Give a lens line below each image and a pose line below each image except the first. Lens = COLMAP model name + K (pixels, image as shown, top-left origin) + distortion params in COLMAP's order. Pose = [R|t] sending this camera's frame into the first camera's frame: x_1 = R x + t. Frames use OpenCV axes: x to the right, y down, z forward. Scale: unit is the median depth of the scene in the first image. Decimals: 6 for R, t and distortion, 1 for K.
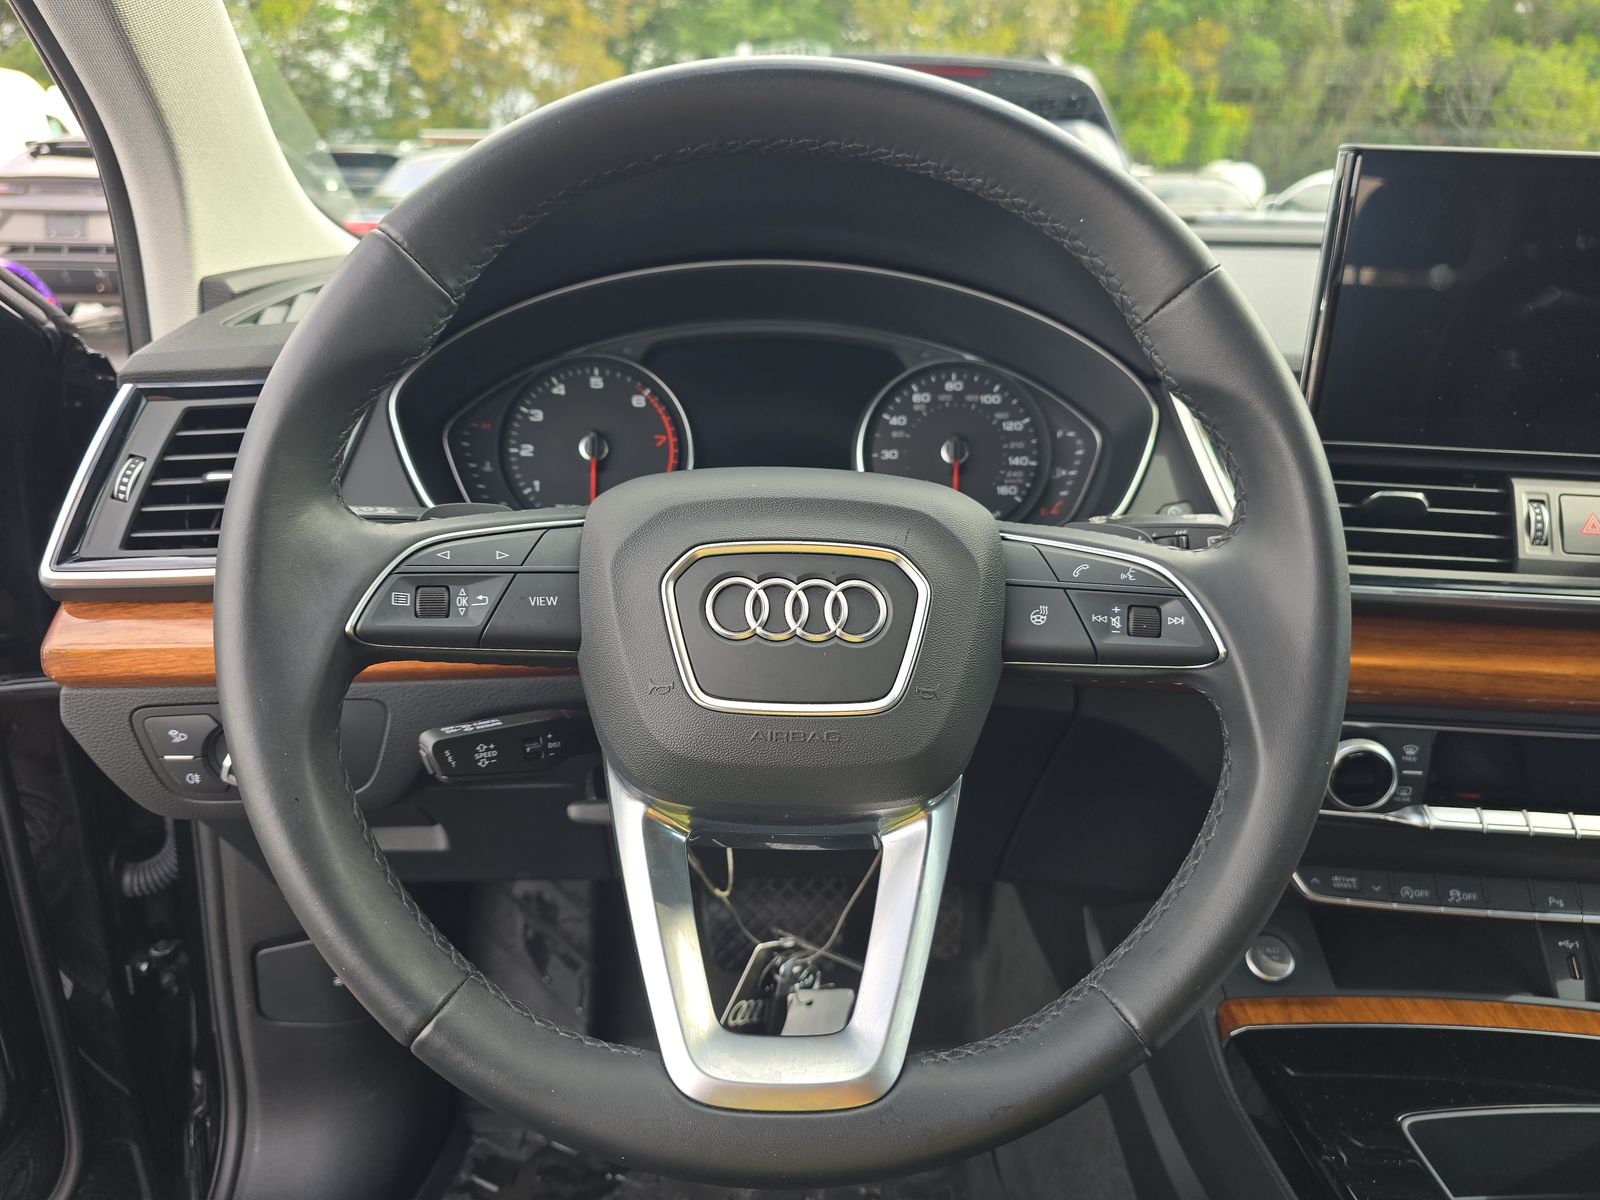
lens RADIAL K [[1073.2, 0, 799.0], [0, 1073.2, 597.8], [0, 0, 1]] dist [0.006900, -0.009645]
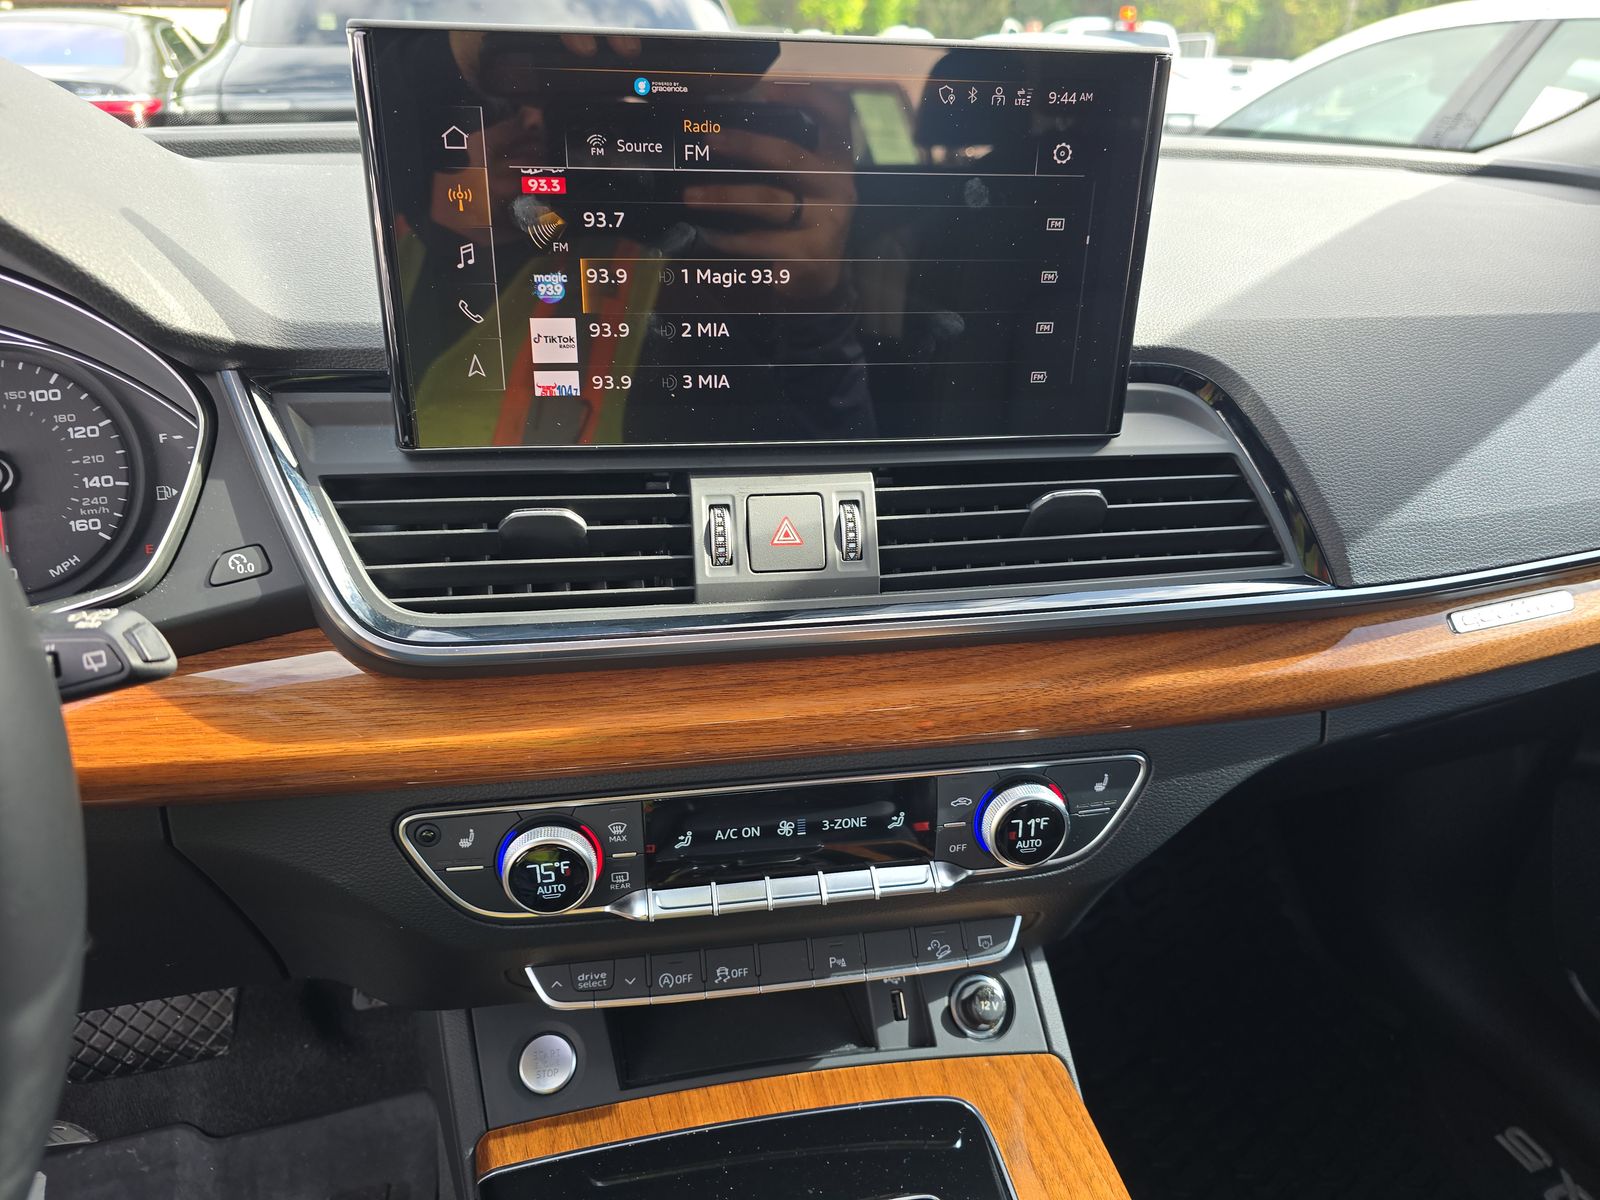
lens RADIAL K [[1073.2, 0, 800.6], [0, 1073.2, 602.9], [0, 0, 1]] dist [0.006900, -0.009645]
pose [[0.969535, -0.109081, 0.219323, 0.532869], [0.084879, 0.989508, 0.116921, -0.100350], [-0.229776, -0.094743, 0.968621, 0.218353]]
